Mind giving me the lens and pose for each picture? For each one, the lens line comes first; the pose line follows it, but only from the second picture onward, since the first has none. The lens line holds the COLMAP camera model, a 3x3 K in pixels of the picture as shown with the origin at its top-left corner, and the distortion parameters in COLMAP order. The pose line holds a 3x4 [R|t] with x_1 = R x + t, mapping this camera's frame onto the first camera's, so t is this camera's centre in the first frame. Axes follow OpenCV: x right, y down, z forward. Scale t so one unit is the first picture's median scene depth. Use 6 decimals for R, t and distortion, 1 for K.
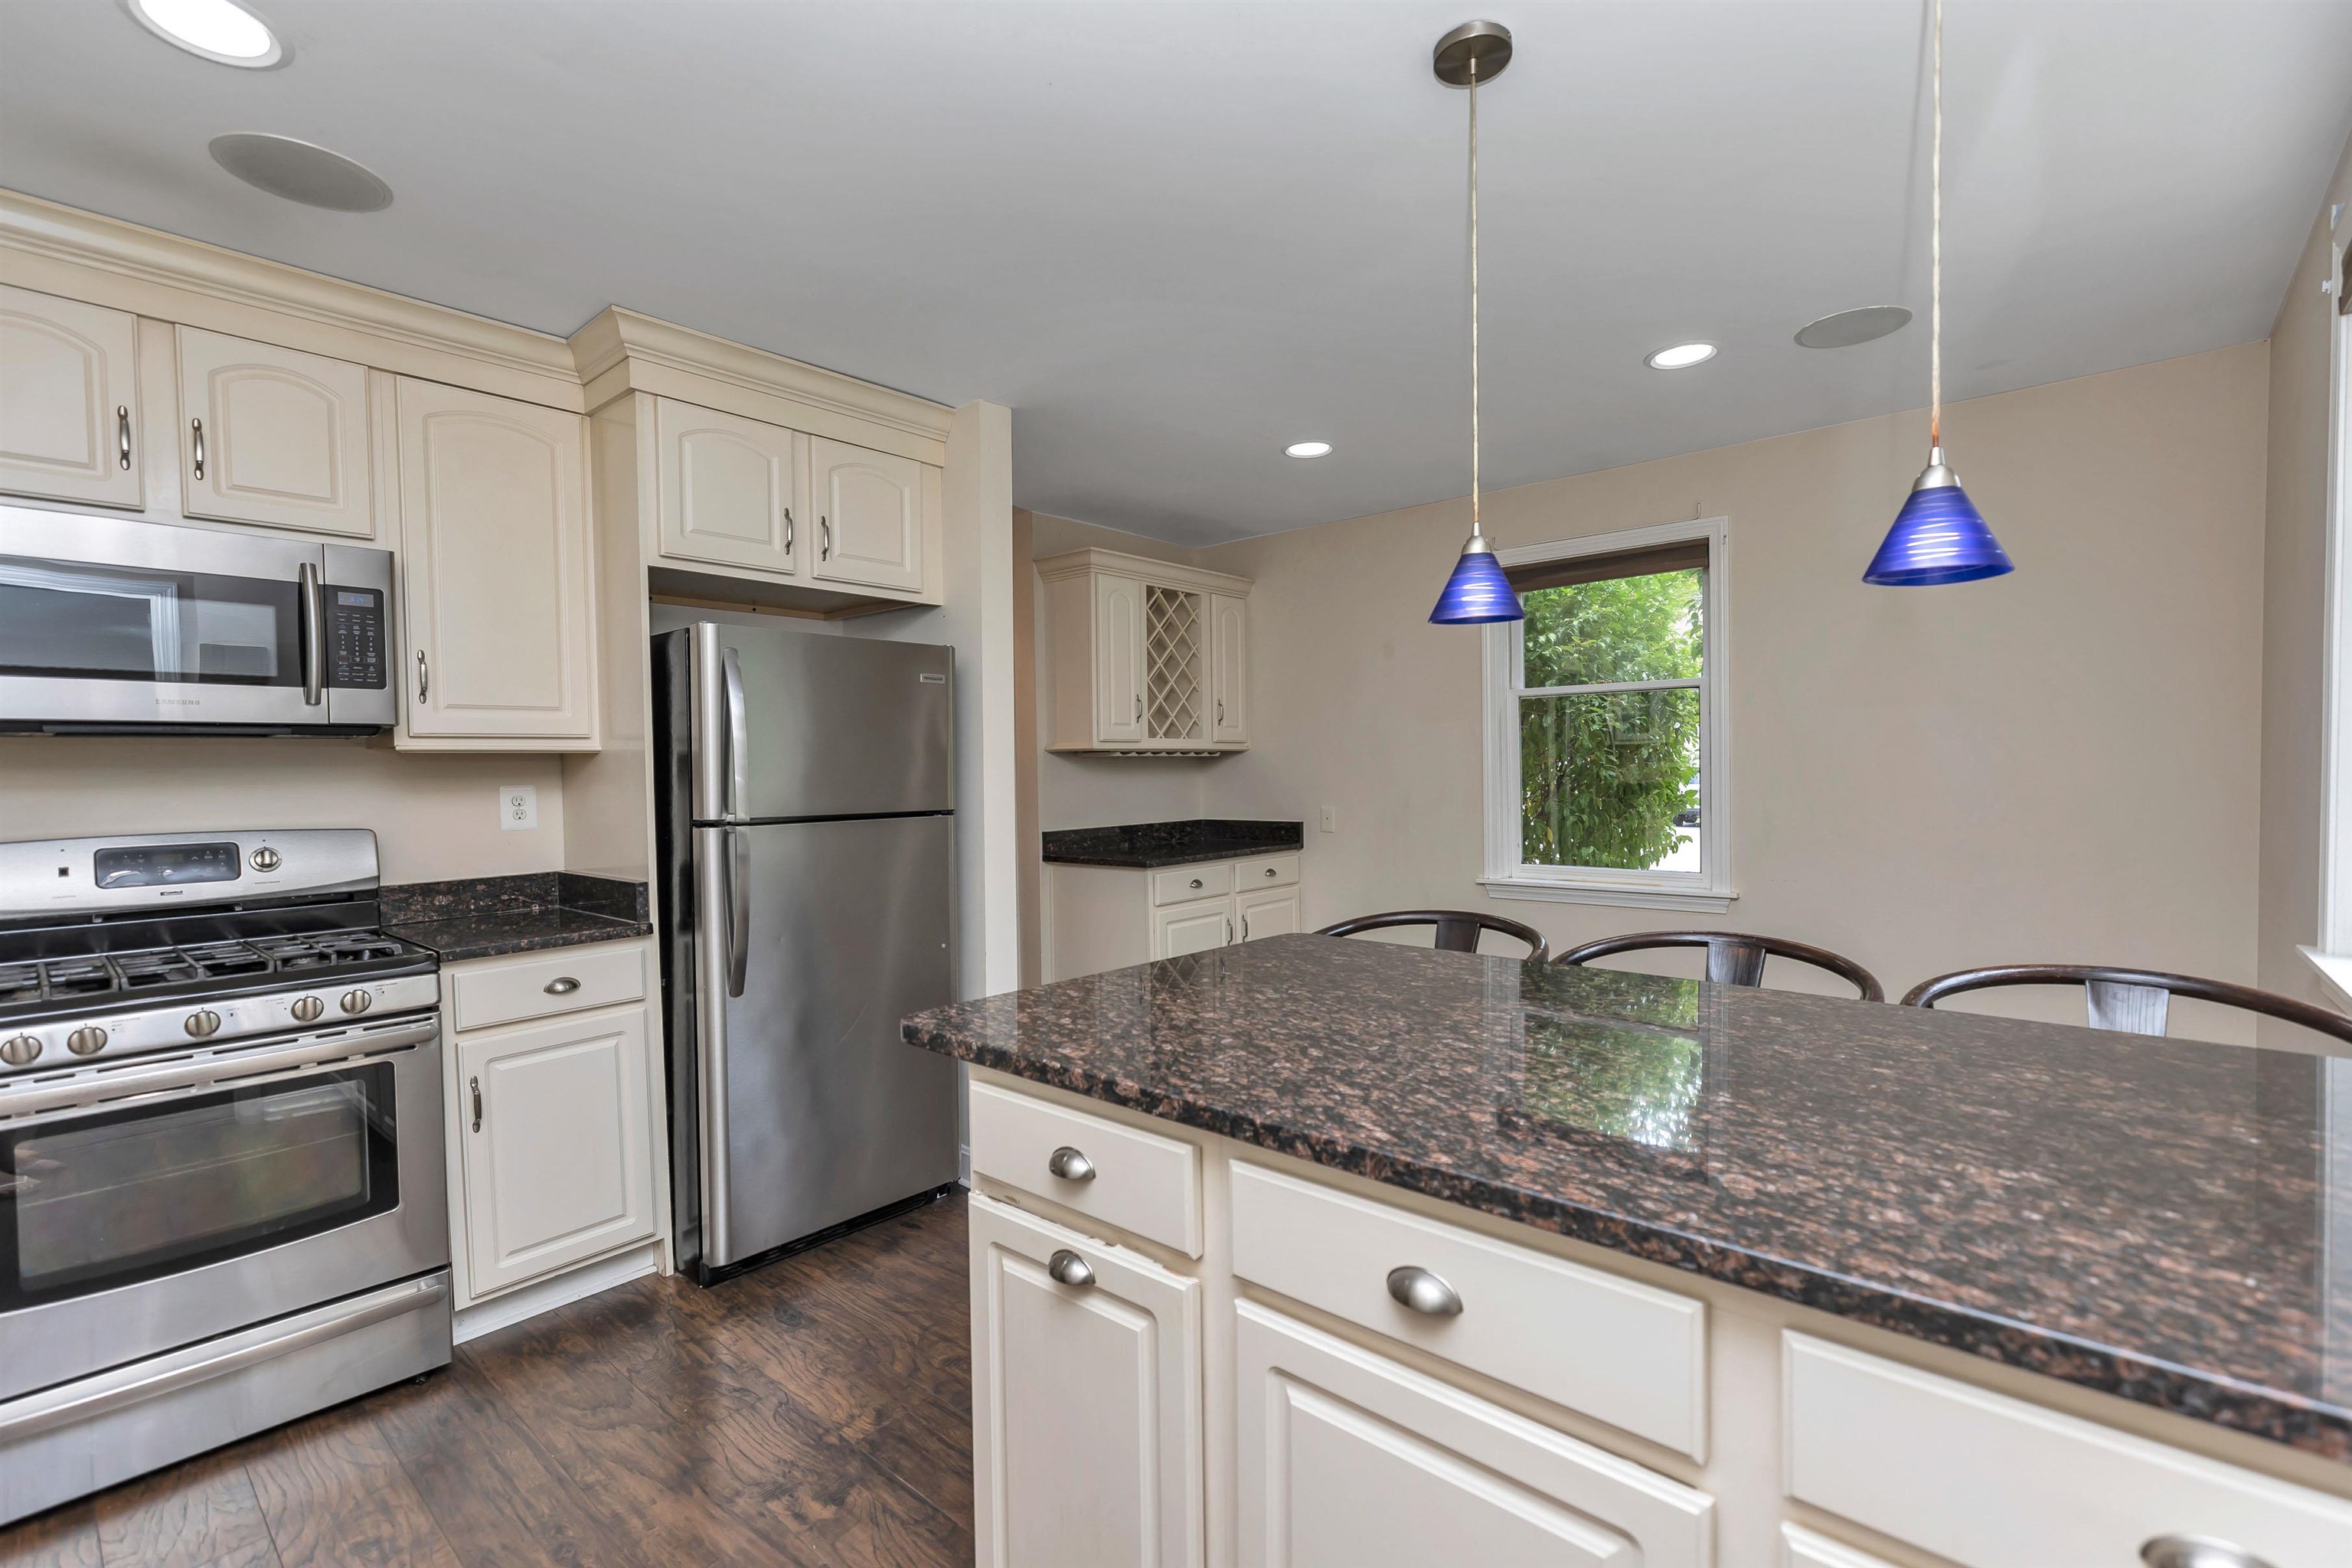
lens RADIAL K [[1053.3, 0, 1186.1], [0, 1053.3, 789.9], [0, 0, 1]] dist [0.007007, -0.001941]
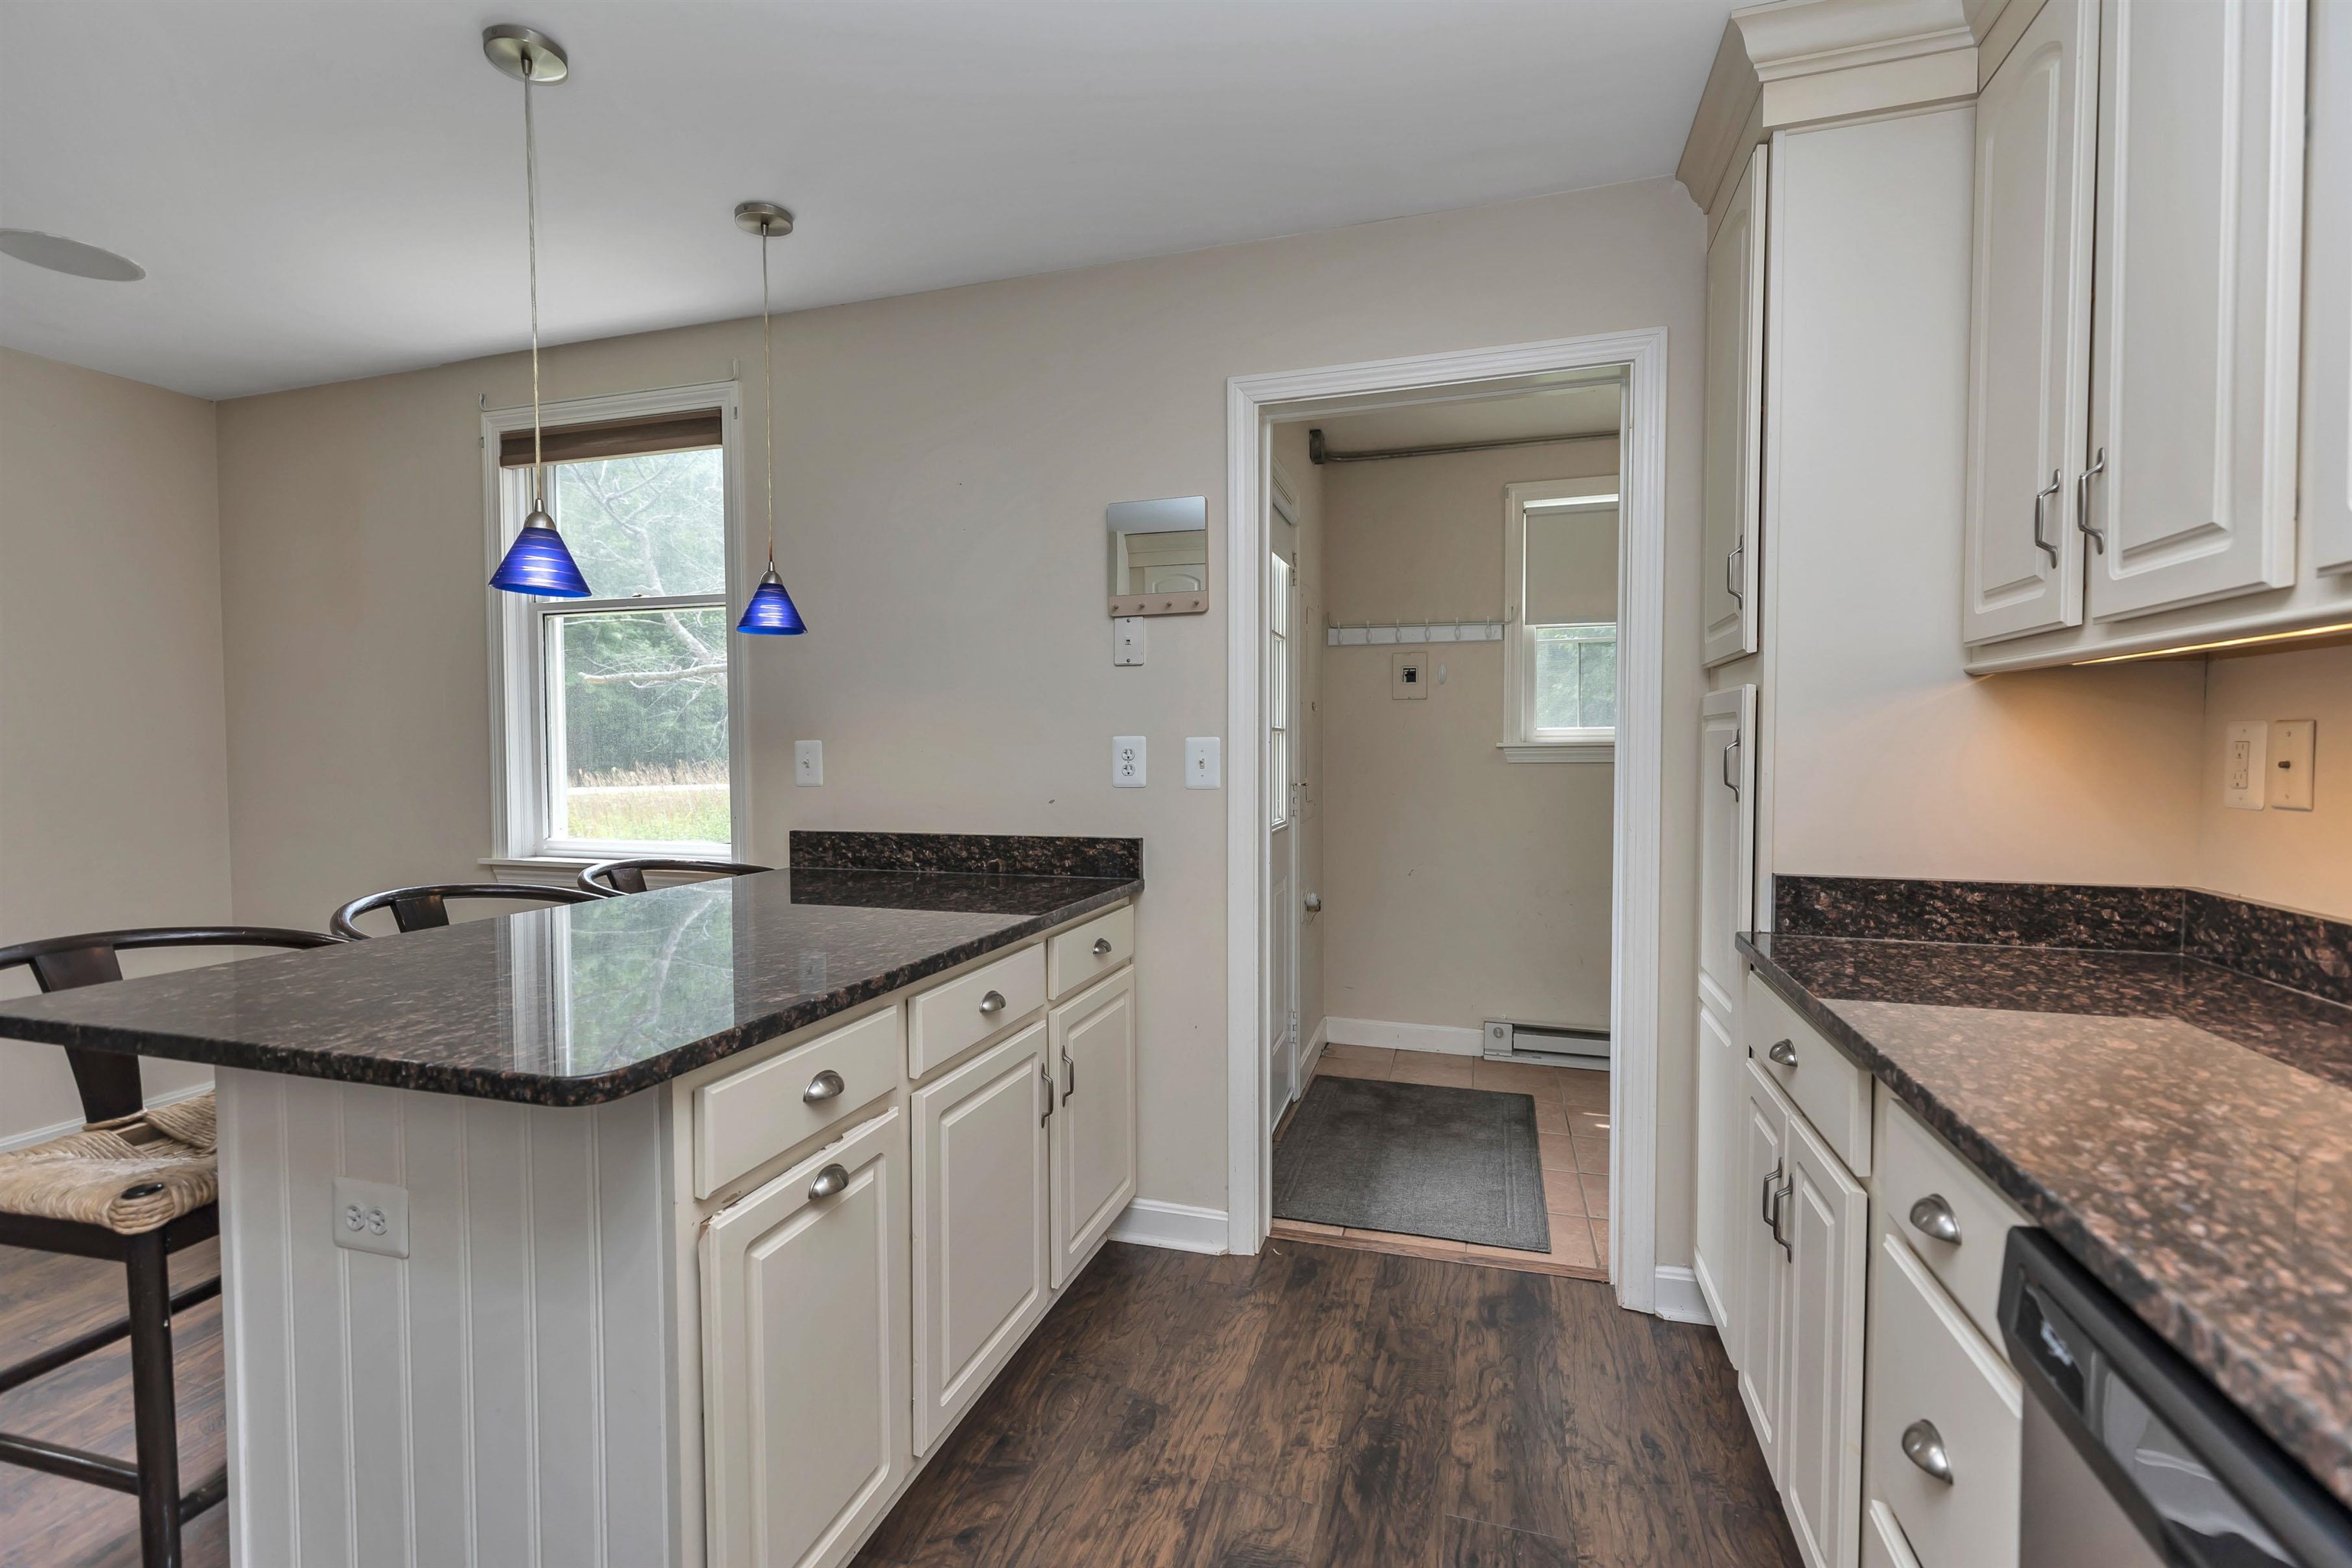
lens RADIAL K [[1053.3, 0, 1165.9], [0, 1053.3, 782.8], [0, 0, 1]] dist [0.007007, -0.001941]
pose [[-0.406181, -0.020251, 0.913568, -1.224223], [0.028323, 0.998995, 0.034737, 0.018153], [-0.913354, 0.039985, -0.405199, 1.102804]]
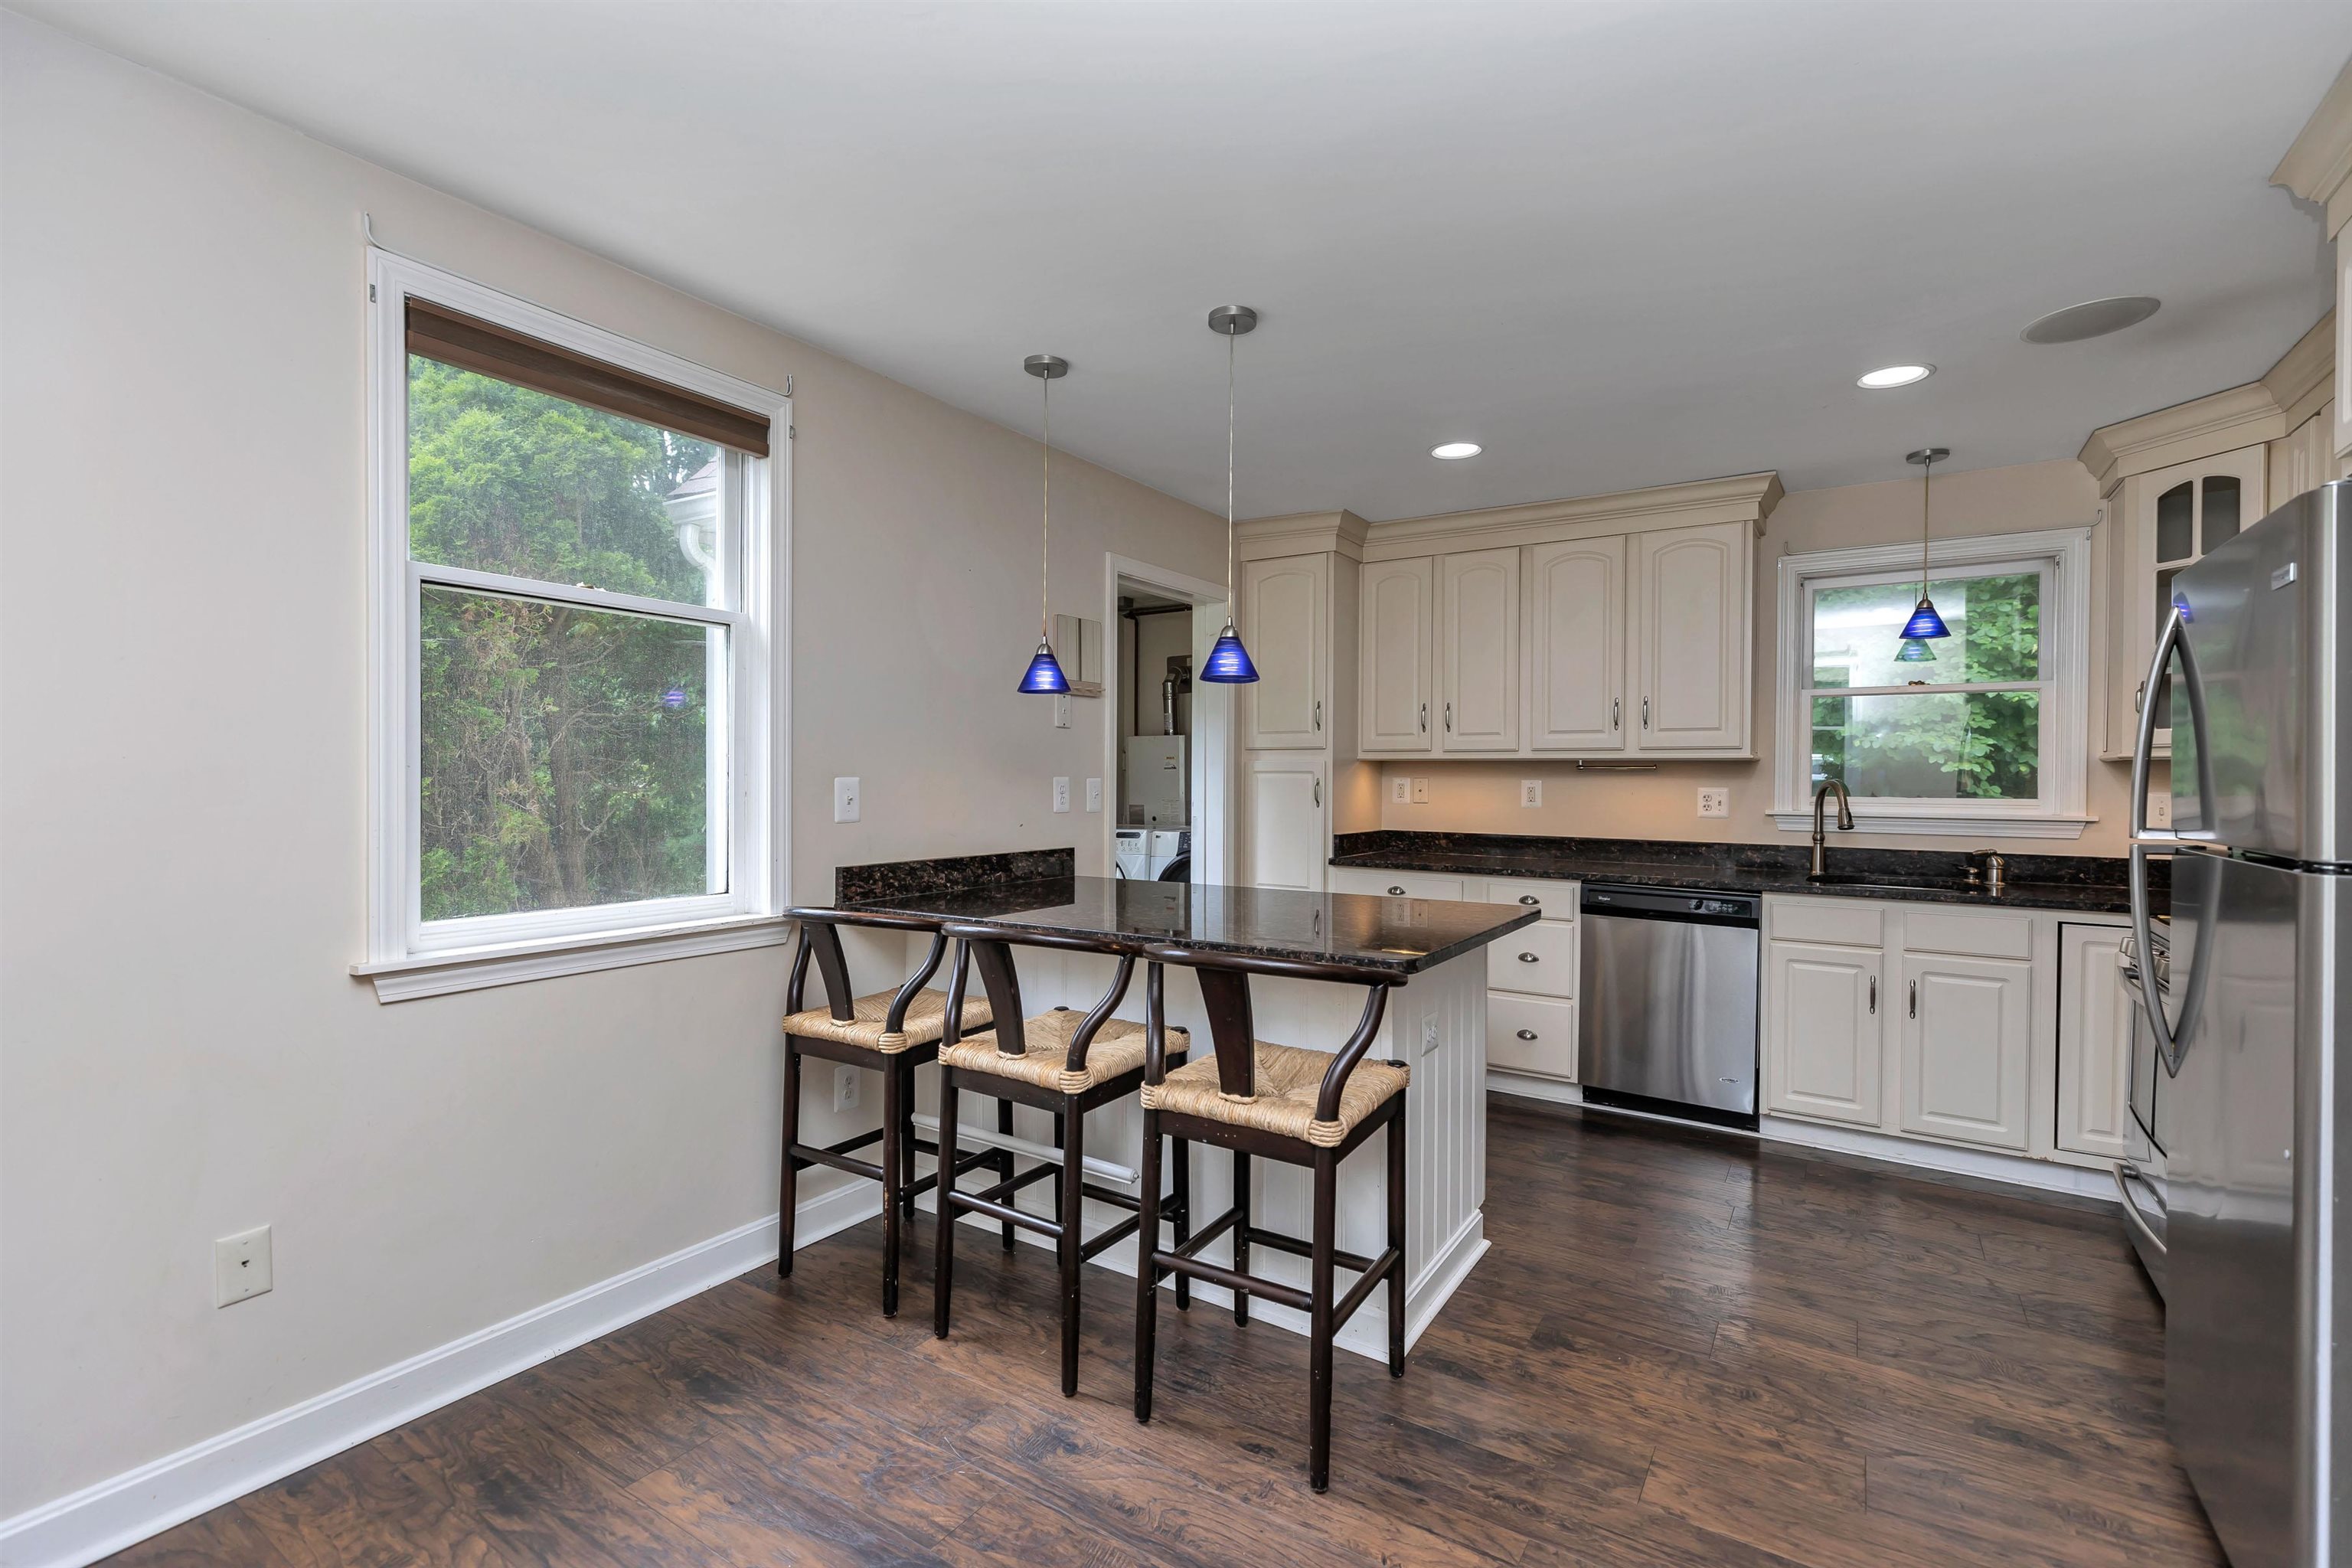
lens RADIAL K [[1053.3, 0, 1184.0], [0, 1053.3, 776.7], [0, 0, 1]] dist [0.007007, -0.001941]
pose [[-0.987007, 0.007071, -0.160520, 0.762136], [0.003958, 0.999798, 0.019707, -0.058536], [0.160626, 0.018815, -0.986836, 3.237597]]
